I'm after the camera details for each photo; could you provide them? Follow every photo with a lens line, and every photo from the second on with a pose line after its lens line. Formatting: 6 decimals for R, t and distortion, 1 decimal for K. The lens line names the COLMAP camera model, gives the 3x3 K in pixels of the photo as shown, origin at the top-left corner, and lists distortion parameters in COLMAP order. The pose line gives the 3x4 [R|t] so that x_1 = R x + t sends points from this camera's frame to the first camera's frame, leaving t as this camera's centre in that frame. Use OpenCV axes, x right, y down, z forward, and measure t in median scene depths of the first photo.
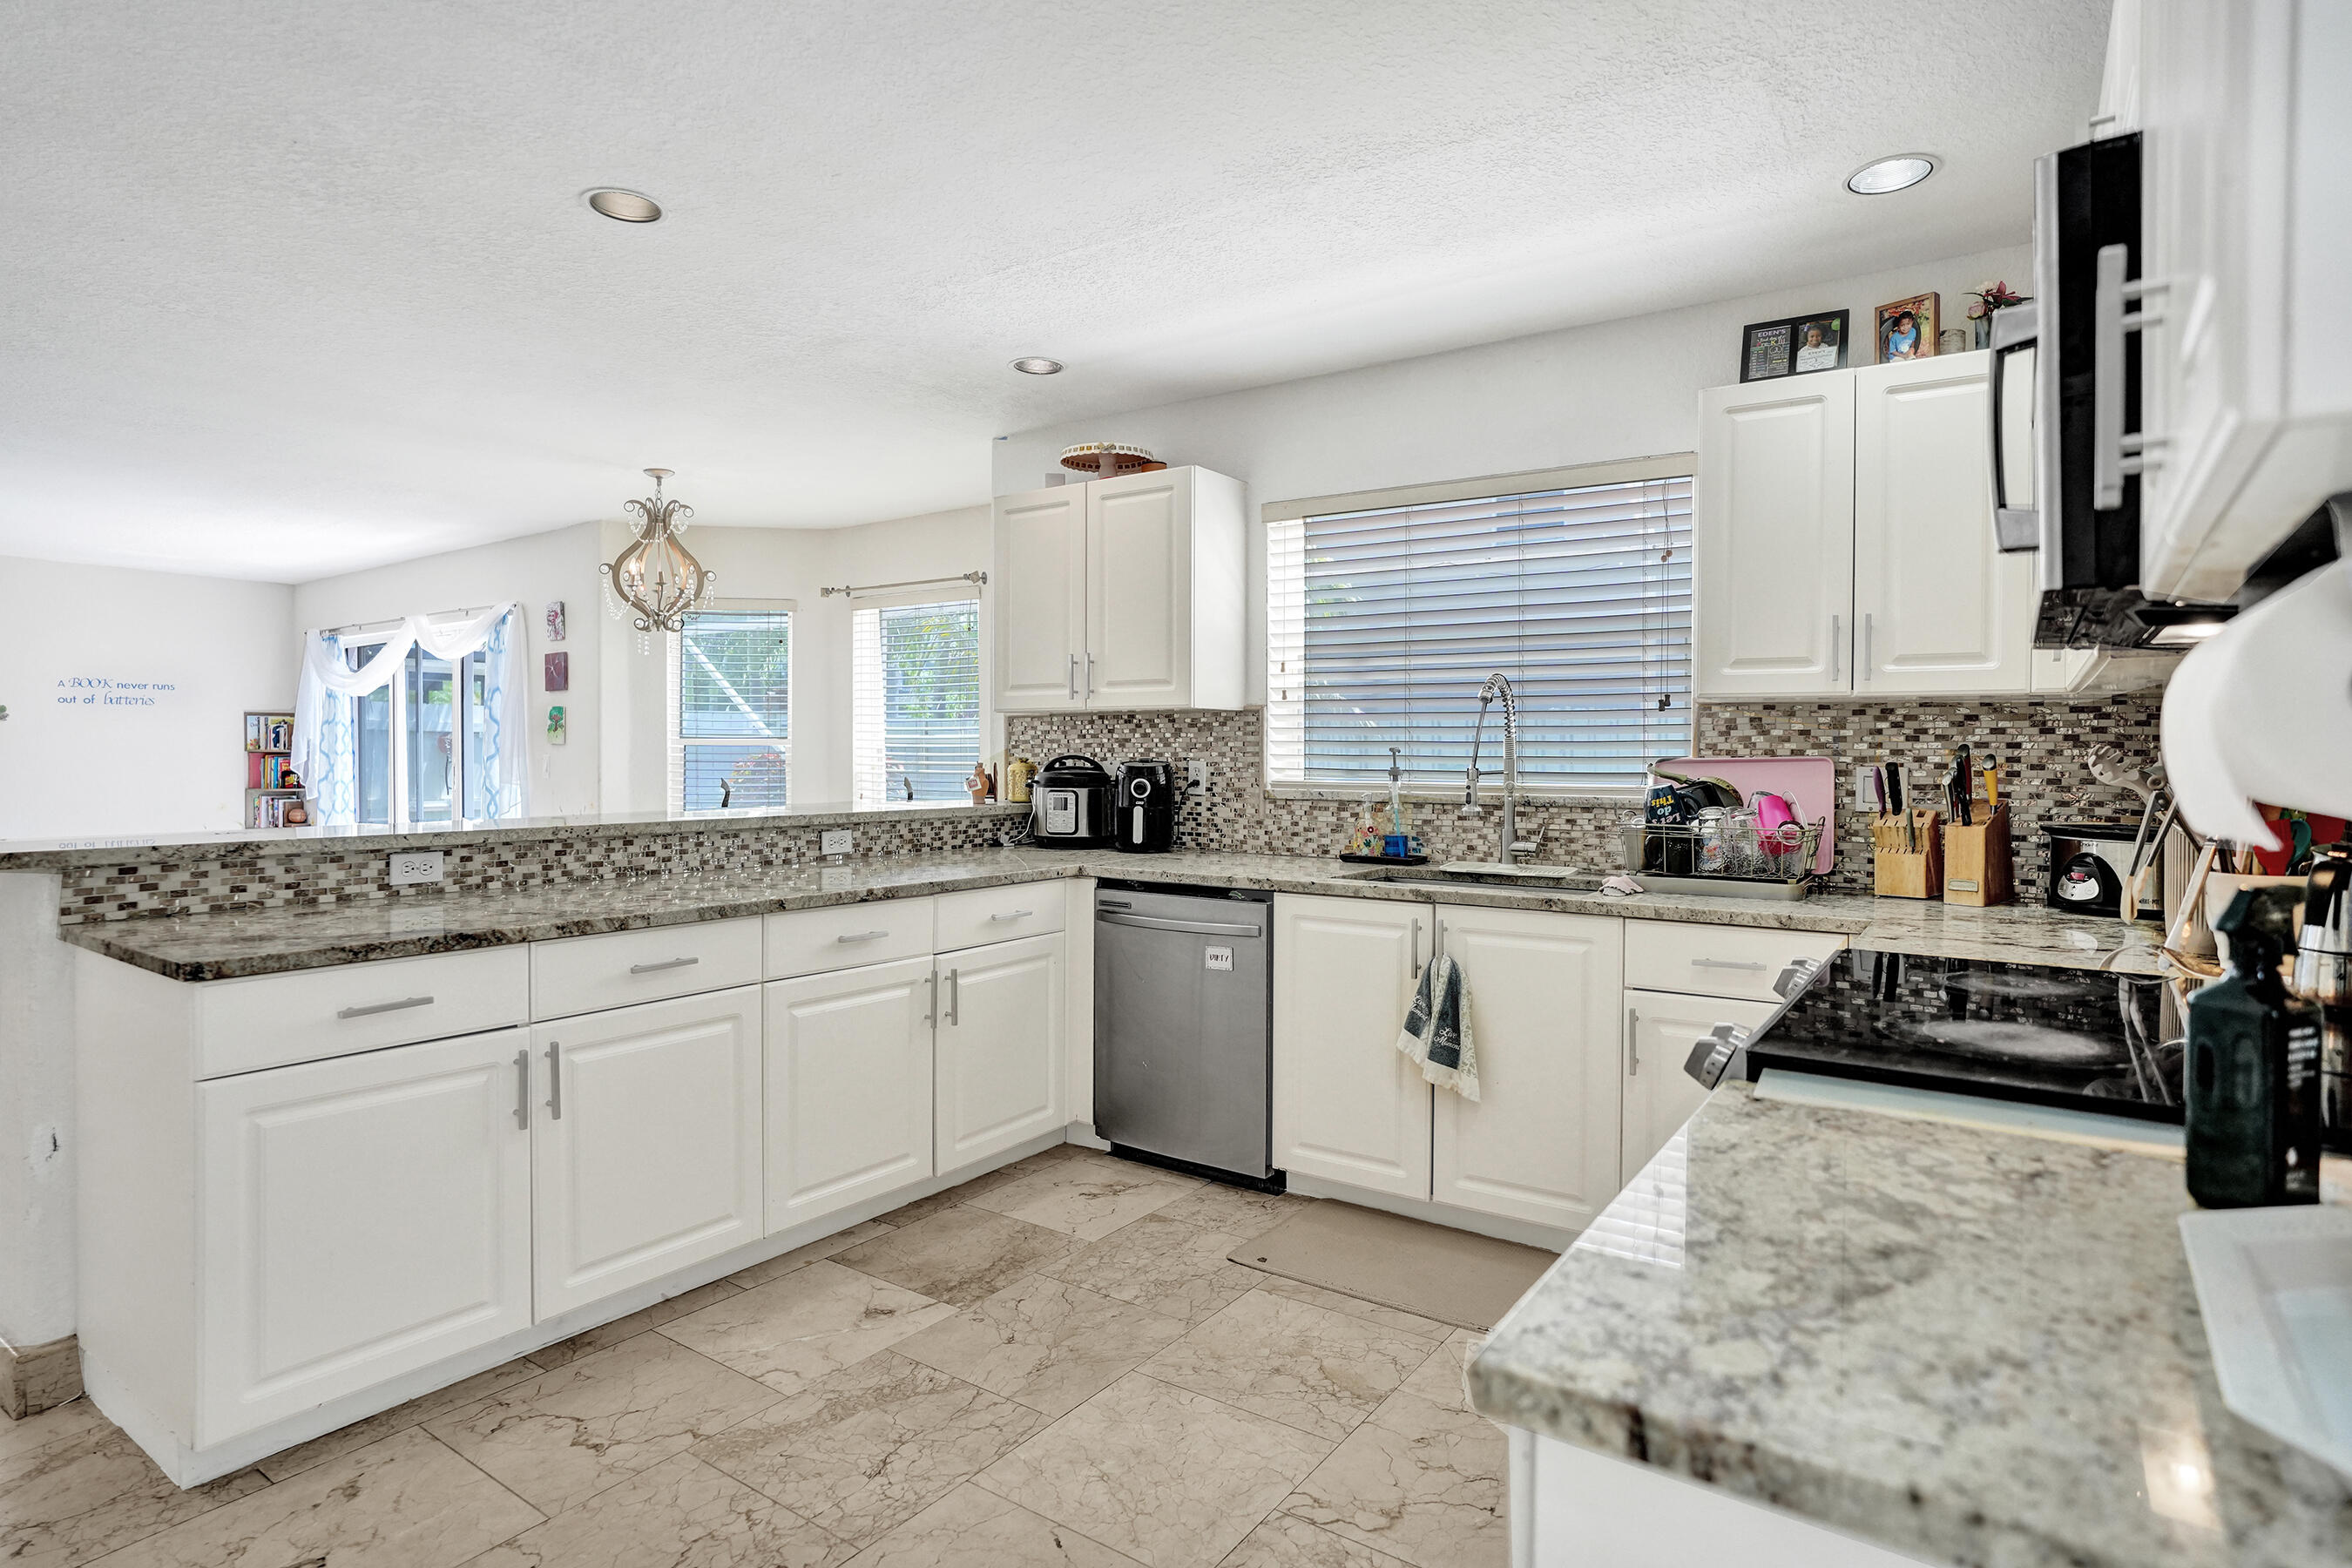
lens RADIAL K [[1221.7, 0, 1175.8], [0, 1221.7, 768.0], [0, 0, 1]] dist [-0.059696, 0.033997]
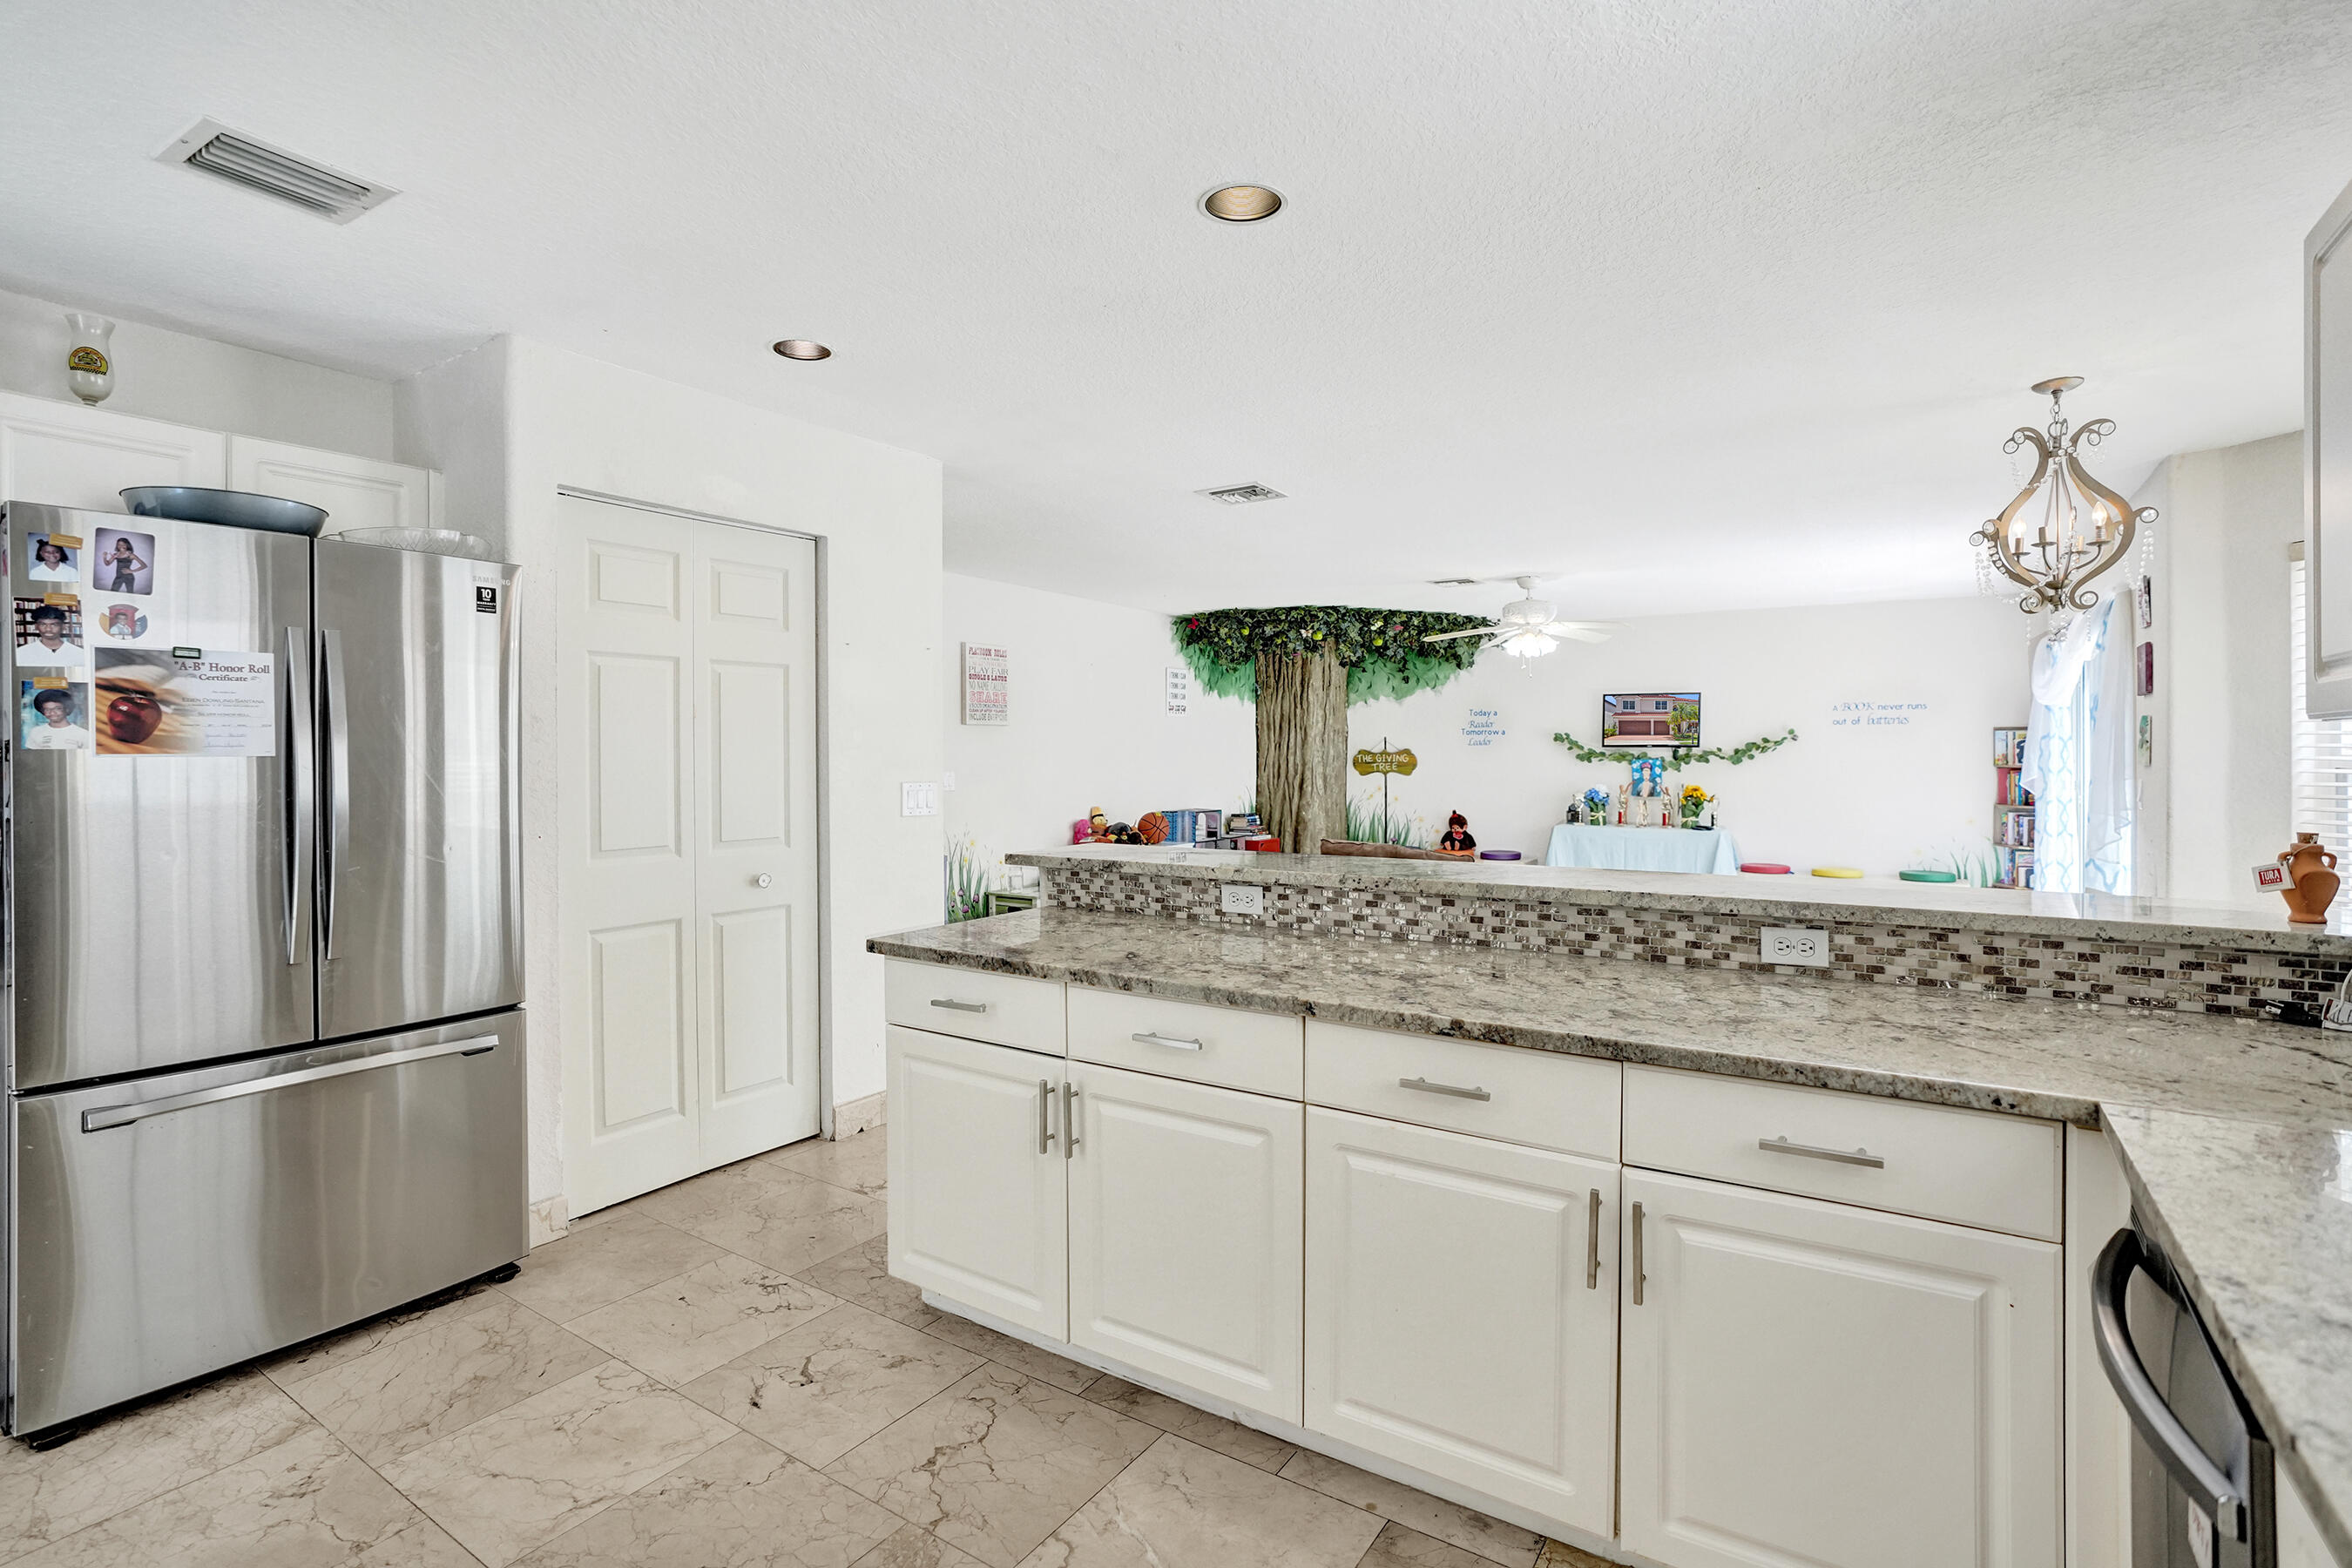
lens RADIAL K [[1119.8, 0, 1172.9], [0, 1119.8, 762.1], [0, 0, 1]] dist [-0.041792, 0.011376]
pose [[0.018999, 0.003218, -0.999814, 0.271810], [-0.009439, 0.999951, 0.003039, -0.031167], [0.999775, 0.009379, 0.019028, 0.660510]]
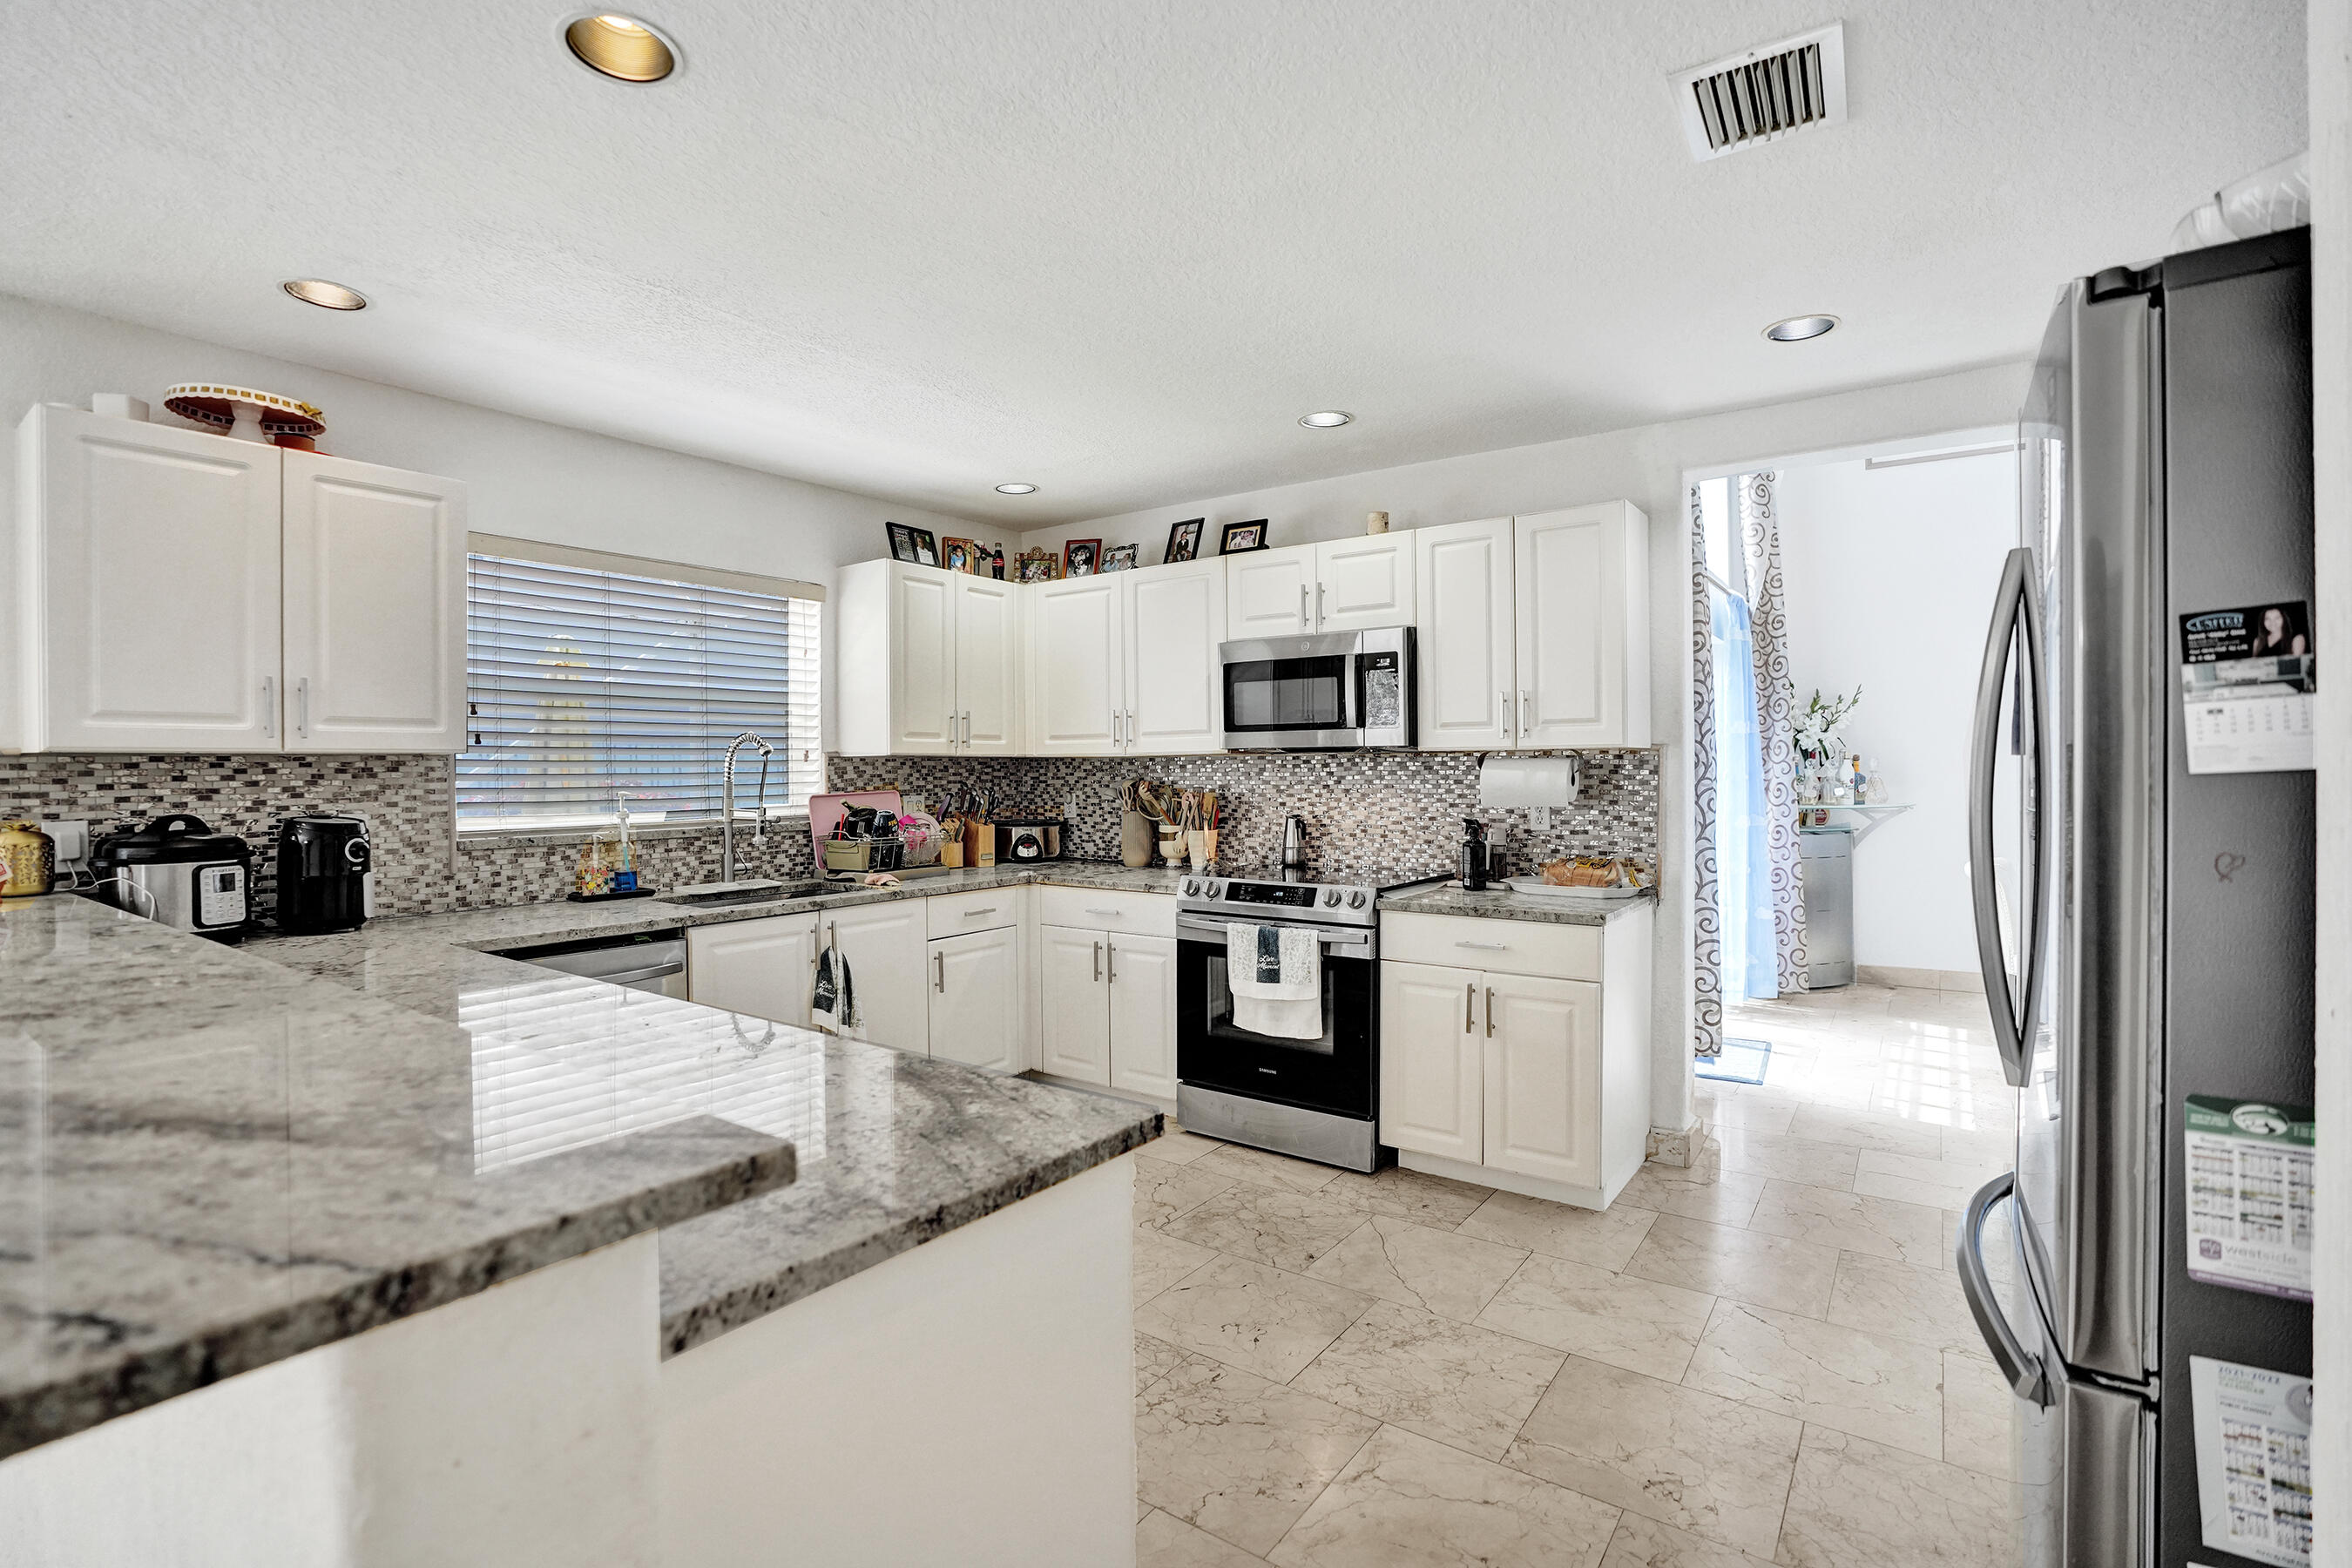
lens RADIAL K [[1080.4, 0, 1173.6], [0, 1080.4, 771.1], [0, 0, 1]] dist [-0.071254, 0.025958]
pose [[0.018775, -0.008903, 0.999784, -0.752519], [0.019233, 0.999779, 0.008542, -0.033310], [-0.999639, 0.019068, 0.018942, 0.477772]]
